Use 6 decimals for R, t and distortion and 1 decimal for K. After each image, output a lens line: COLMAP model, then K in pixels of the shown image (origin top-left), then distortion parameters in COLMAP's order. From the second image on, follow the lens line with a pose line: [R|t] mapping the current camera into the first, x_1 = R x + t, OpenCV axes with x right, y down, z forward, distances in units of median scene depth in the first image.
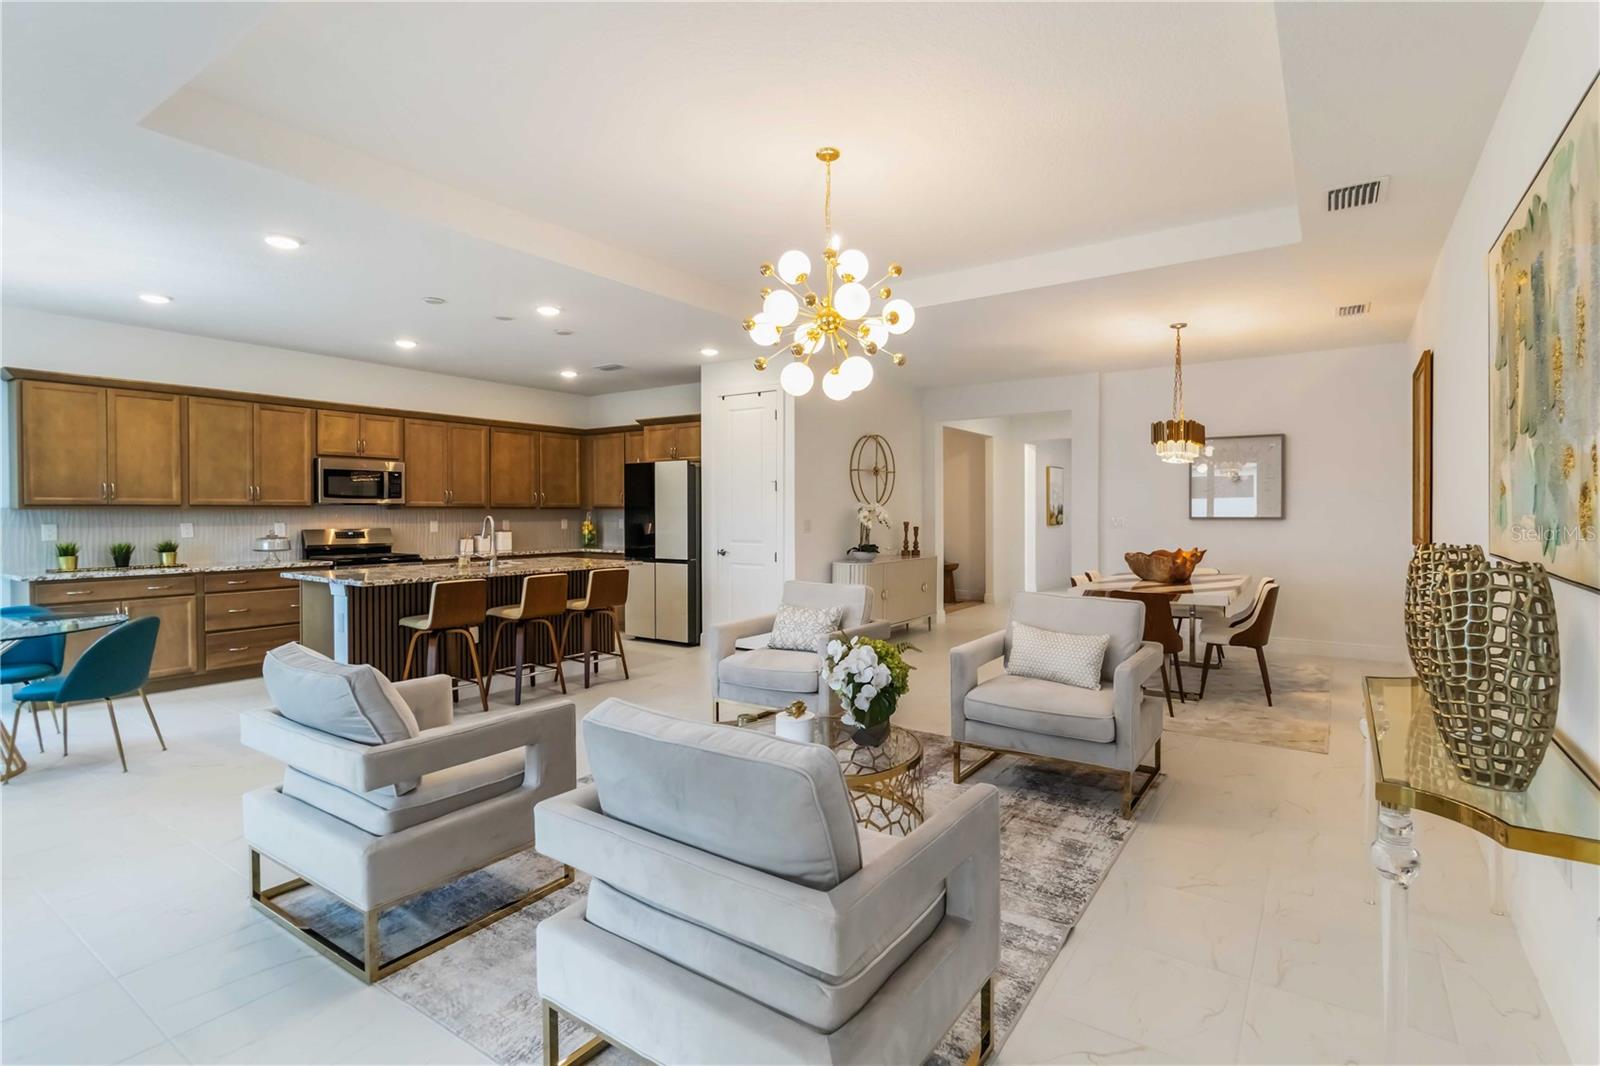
lens RADIAL K [[764.3, 0, 805.0], [0, 764.3, 513.6], [0, 0, 1]] dist [-0.000745, -0.000317]
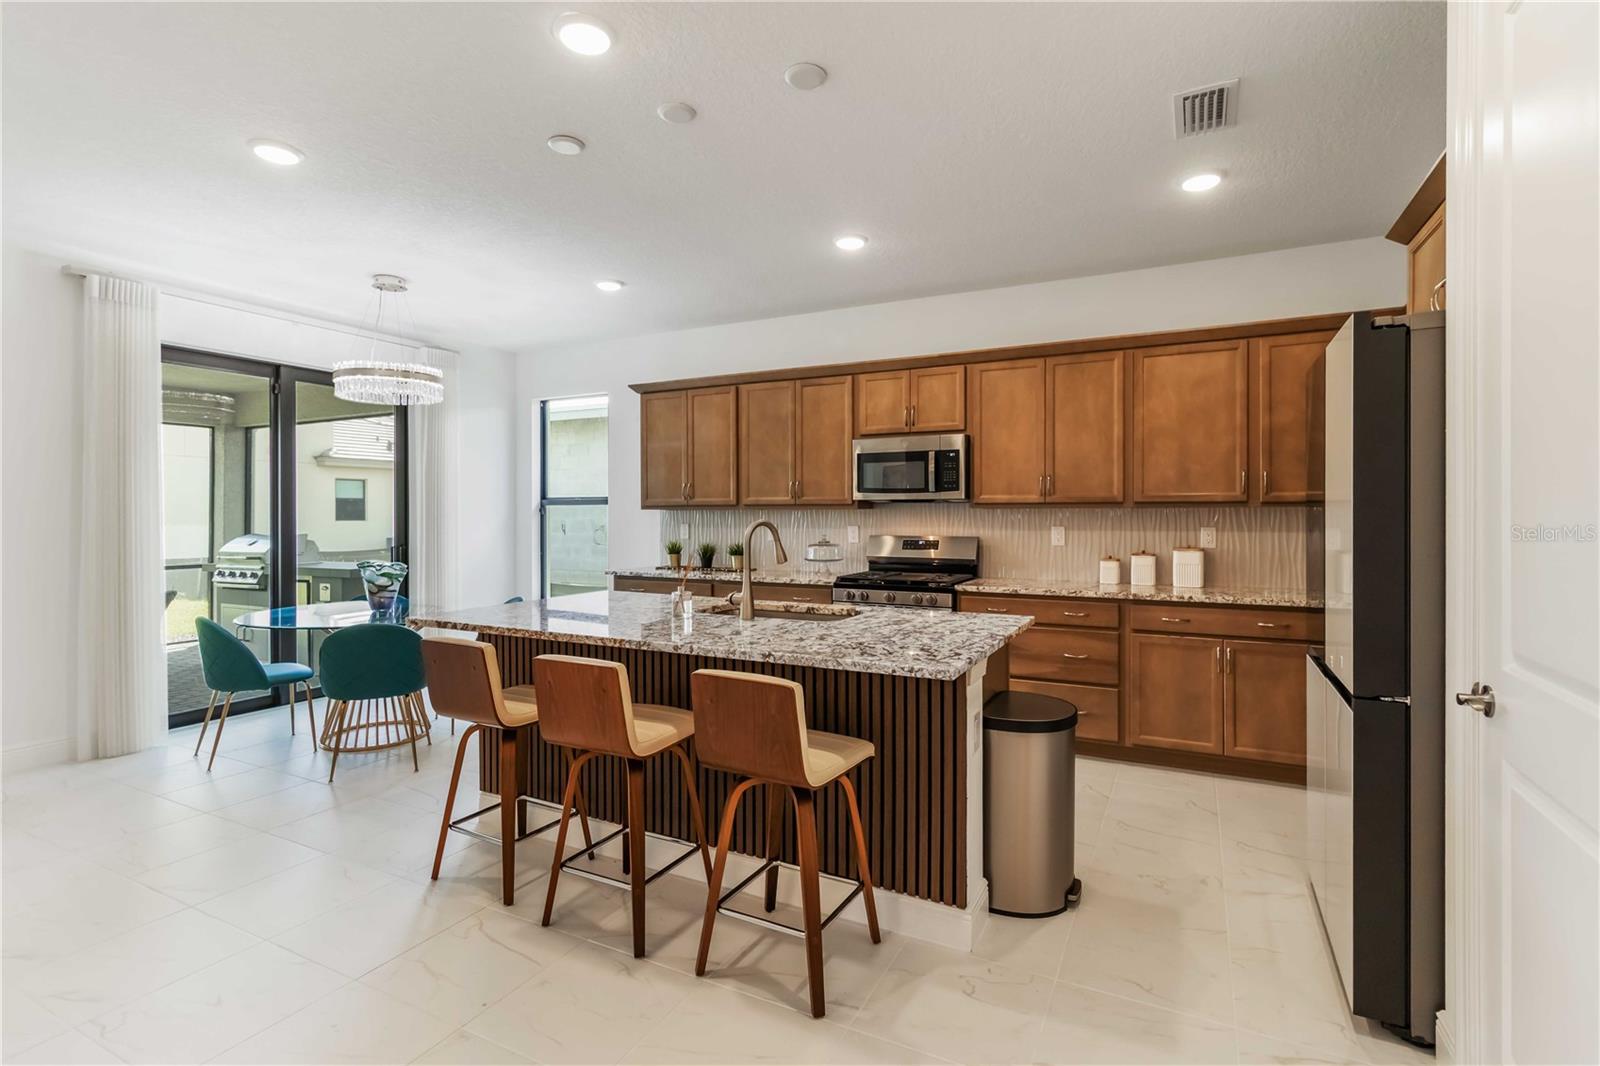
lens RADIAL K [[764.3, 0, 805.0], [0, 764.3, 513.6], [0, 0, 1]] dist [-0.000745, -0.000317]
pose [[0.137198, 0.004057, -0.990535, 0.091346], [0.000125, 0.999992, 0.004113, -0.003921], [0.990544, -0.000688, 0.137196, 0.825204]]
